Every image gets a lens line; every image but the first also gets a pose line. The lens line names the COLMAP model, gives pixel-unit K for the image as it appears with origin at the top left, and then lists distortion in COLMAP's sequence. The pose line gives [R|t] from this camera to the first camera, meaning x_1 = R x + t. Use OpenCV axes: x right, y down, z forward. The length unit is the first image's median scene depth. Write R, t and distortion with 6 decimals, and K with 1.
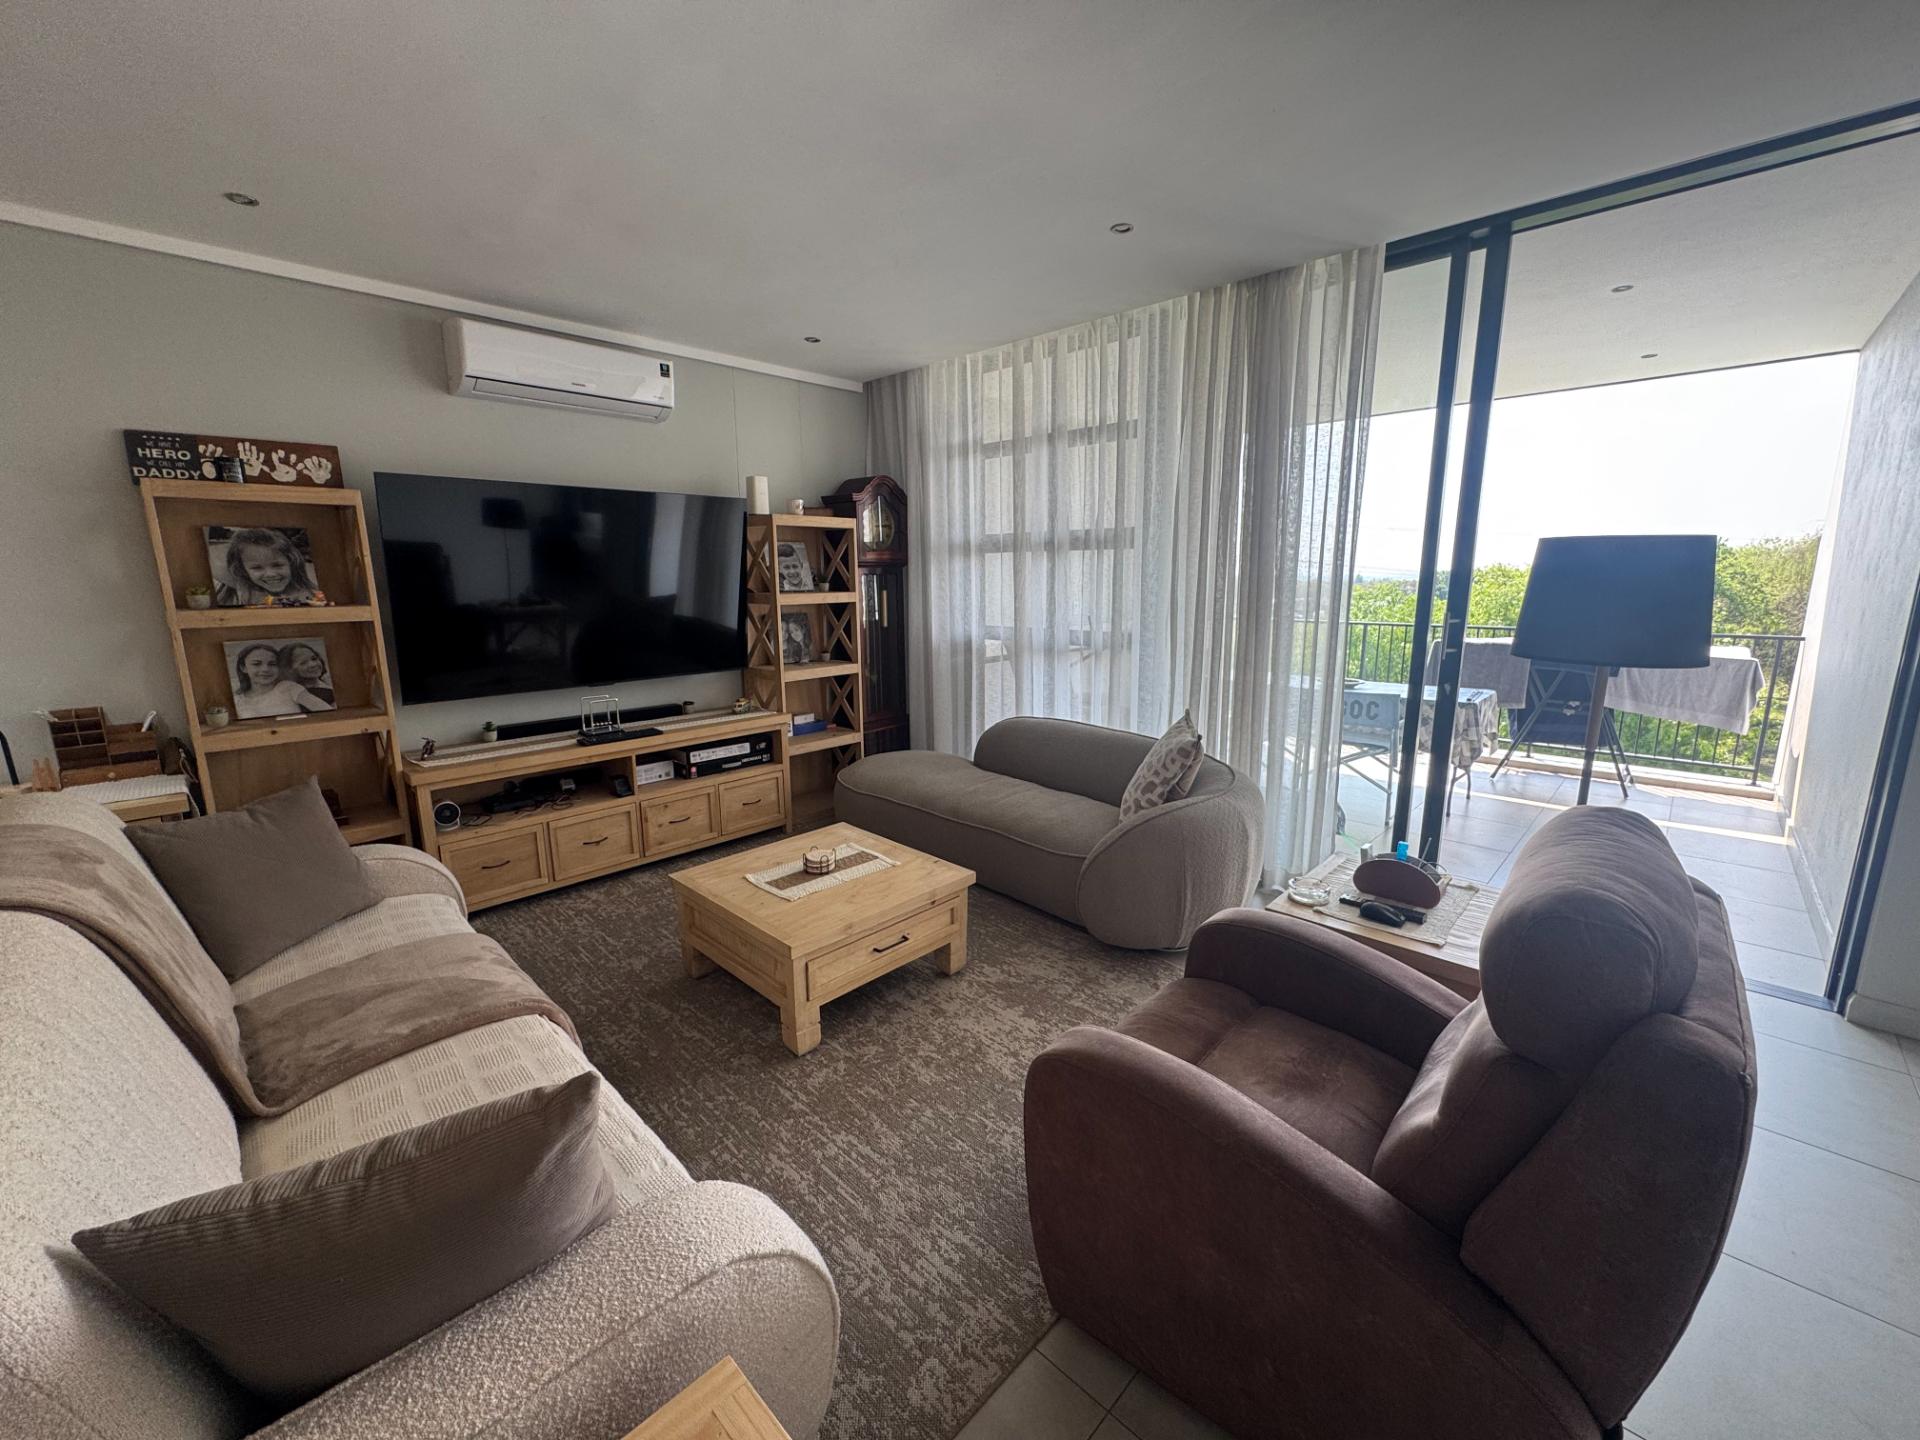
lens RADIAL K [[771.6, 0, 960.0], [0, 771.6, 720.0], [0, 0, 1]] dist [-0.002576, 0.000178]
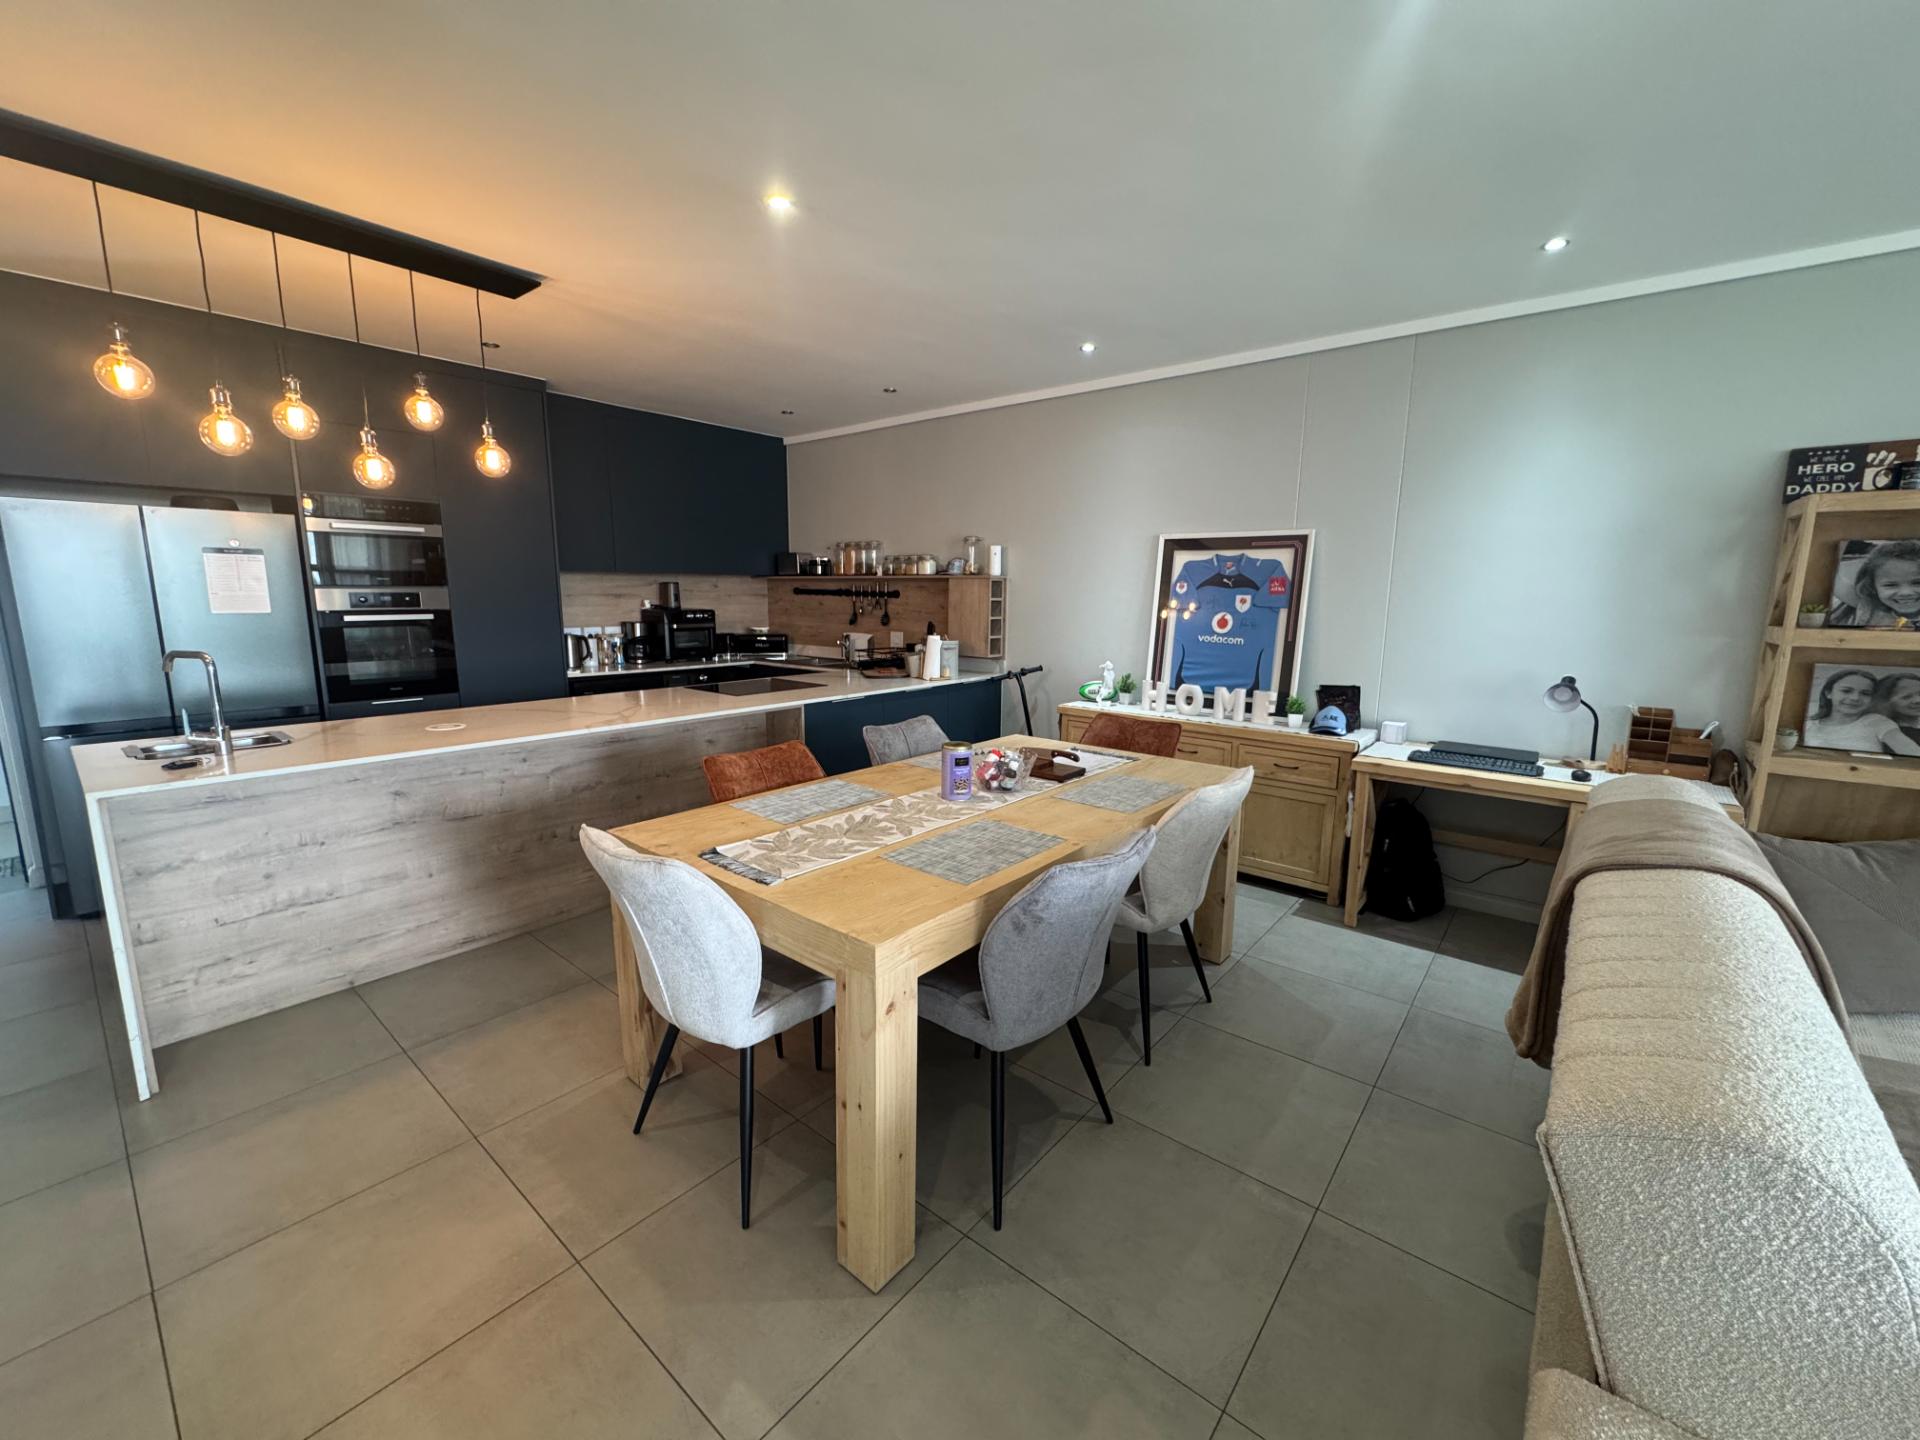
lens RADIAL K [[764.9, 0, 962.0], [0, 764.9, 717.3], [0, 0, 1]] dist [-0.000858, -0.000084]
pose [[0.076064, 0.171077, -0.982317, -0.107793], [-0.200034, 0.967761, 0.153053, 0.028632], [0.976832, 0.184855, 0.107833, -0.109745]]
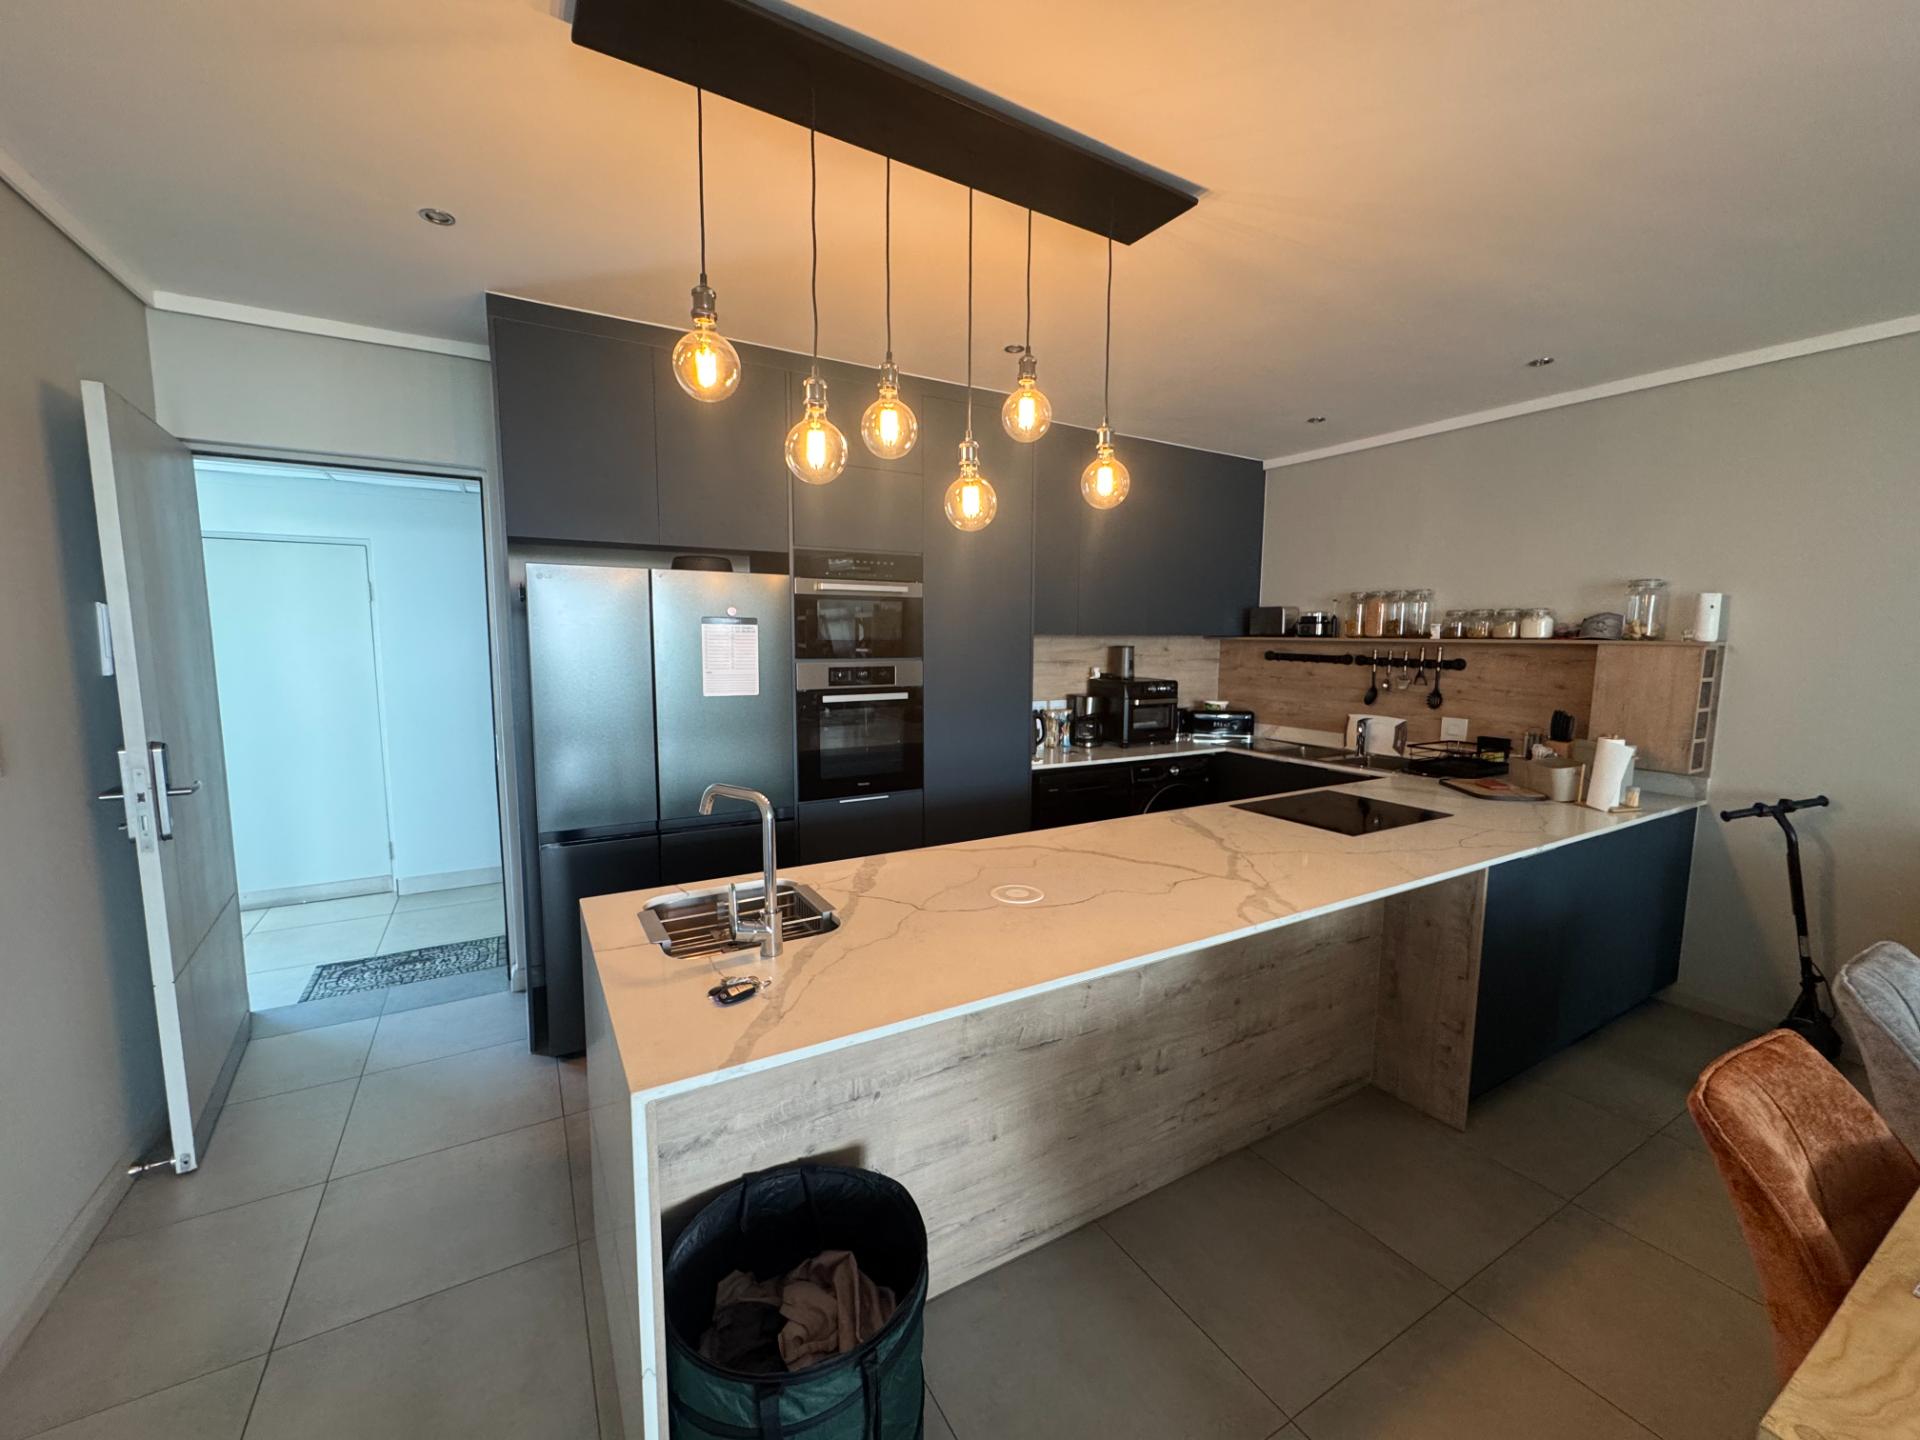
lens RADIAL K [[768.3, 0, 966.4], [0, 768.3, 718.7], [0, 0, 1]] dist [-0.000711, 0.000013]
pose [[-0.270743, 0.110229, -0.956320, -0.543205], [-0.189244, 0.967943, 0.165146, 0.090012], [0.943867, 0.225690, -0.241204, -0.595886]]
